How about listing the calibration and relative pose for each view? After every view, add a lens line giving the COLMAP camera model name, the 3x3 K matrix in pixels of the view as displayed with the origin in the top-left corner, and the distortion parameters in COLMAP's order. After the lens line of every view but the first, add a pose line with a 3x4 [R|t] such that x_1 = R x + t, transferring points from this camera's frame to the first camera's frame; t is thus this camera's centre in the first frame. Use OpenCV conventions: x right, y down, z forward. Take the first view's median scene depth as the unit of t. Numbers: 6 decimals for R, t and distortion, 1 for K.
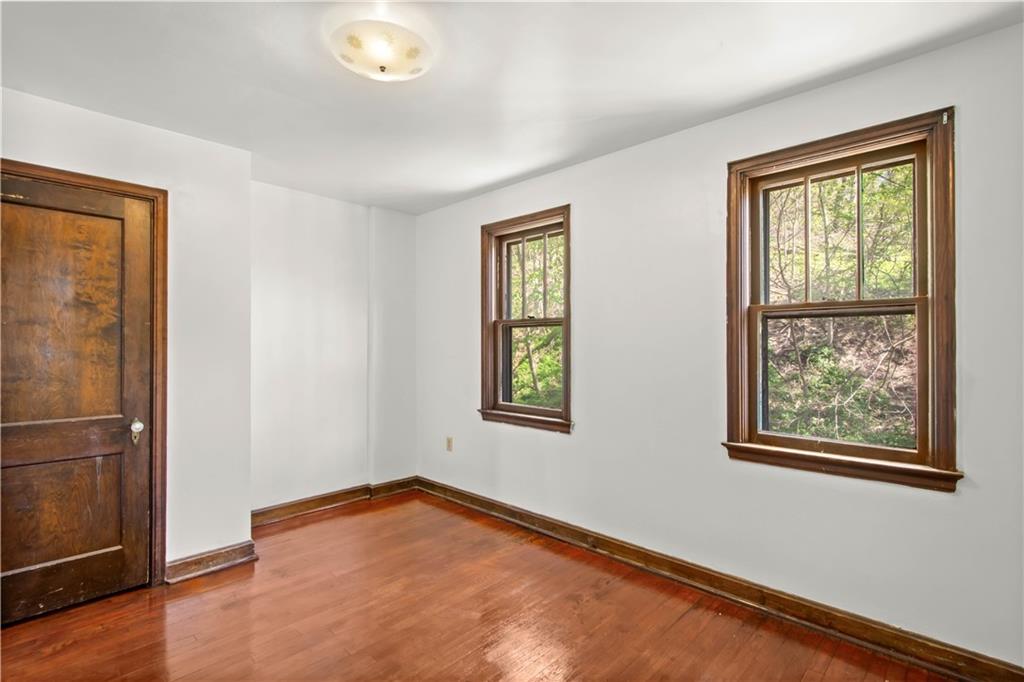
lens RADIAL K [[493.4, 0, 515.7], [0, 493.4, 343.6], [0, 0, 1]] dist [0.002519, -0.001171]
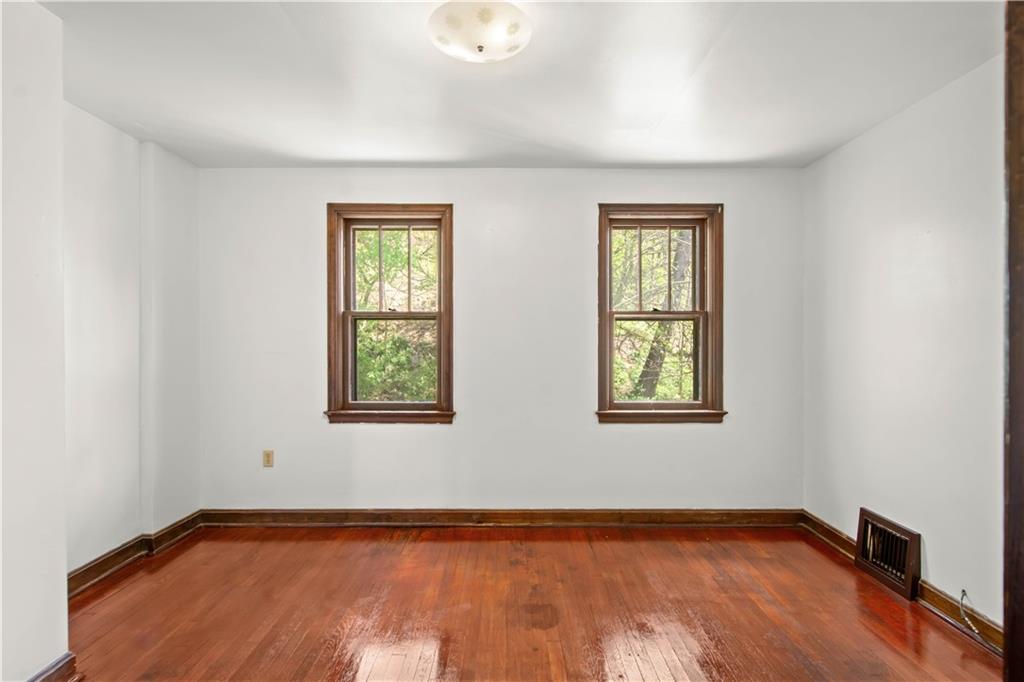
lens RADIAL K [[493.4, 0, 515.7], [0, 493.4, 343.6], [0, 0, 1]] dist [0.002519, -0.001171]
pose [[0.711072, -0.004411, 0.703106, -0.496639], [-0.004219, 0.999936, 0.010540, 0.001333], [-0.703107, -0.010461, 0.711007, 0.149369]]
